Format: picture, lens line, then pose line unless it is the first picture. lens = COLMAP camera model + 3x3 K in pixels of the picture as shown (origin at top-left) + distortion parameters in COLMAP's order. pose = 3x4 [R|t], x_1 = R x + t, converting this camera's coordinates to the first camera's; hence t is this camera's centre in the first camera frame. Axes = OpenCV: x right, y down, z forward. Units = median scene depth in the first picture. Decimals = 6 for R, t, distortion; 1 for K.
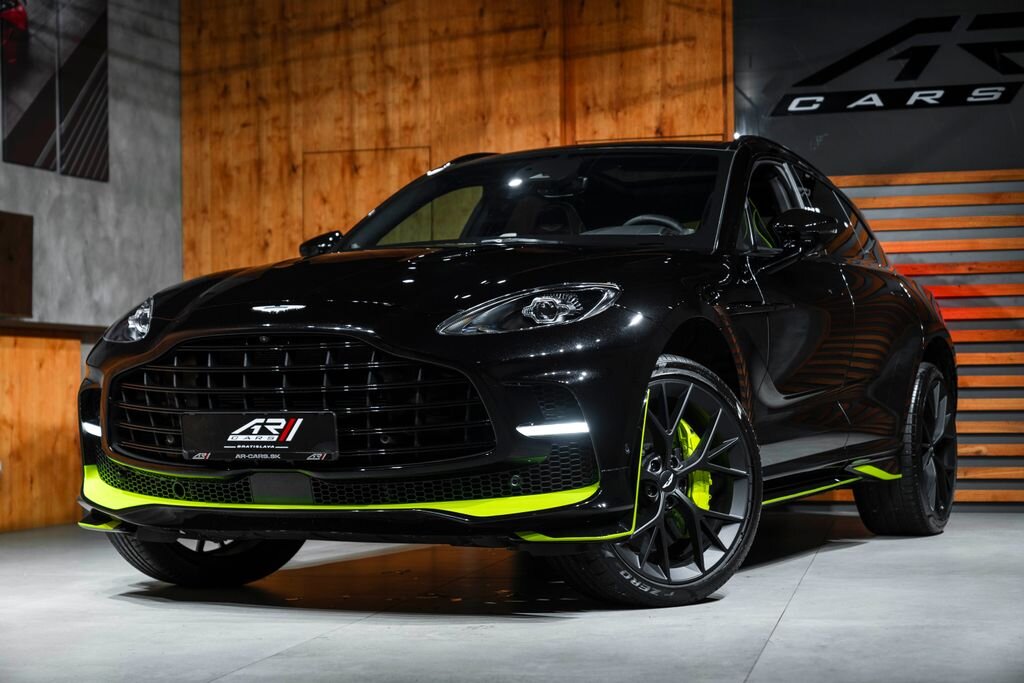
lens RADIAL K [[2071.1, 0, 518.0], [0, 2071.1, 376.3], [0, 0, 1]] dist [0.102363, 0.000000]
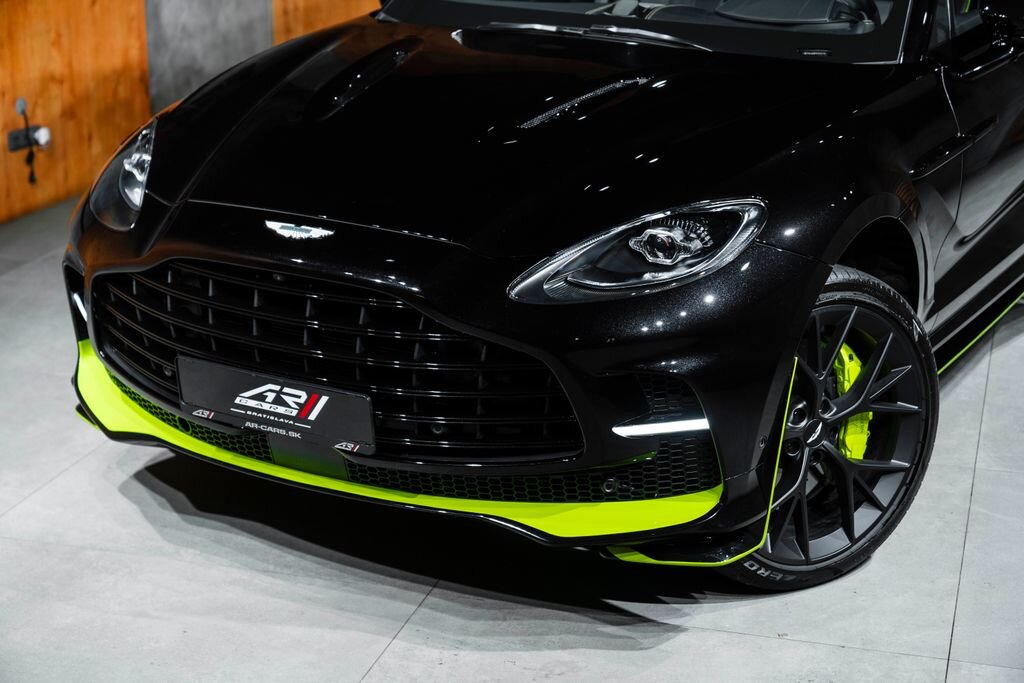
lens RADIAL K [[1904.7, 0, 518.6], [0, 1904.7, 342.5], [0, 0, 1]] dist [0.036858, 0.000000]
pose [[0.996783, 0.041357, -0.068657, 0.010404], [-0.016114, 0.942509, 0.333793, -0.214226], [0.078514, -0.331613, 0.940143, 0.341212]]
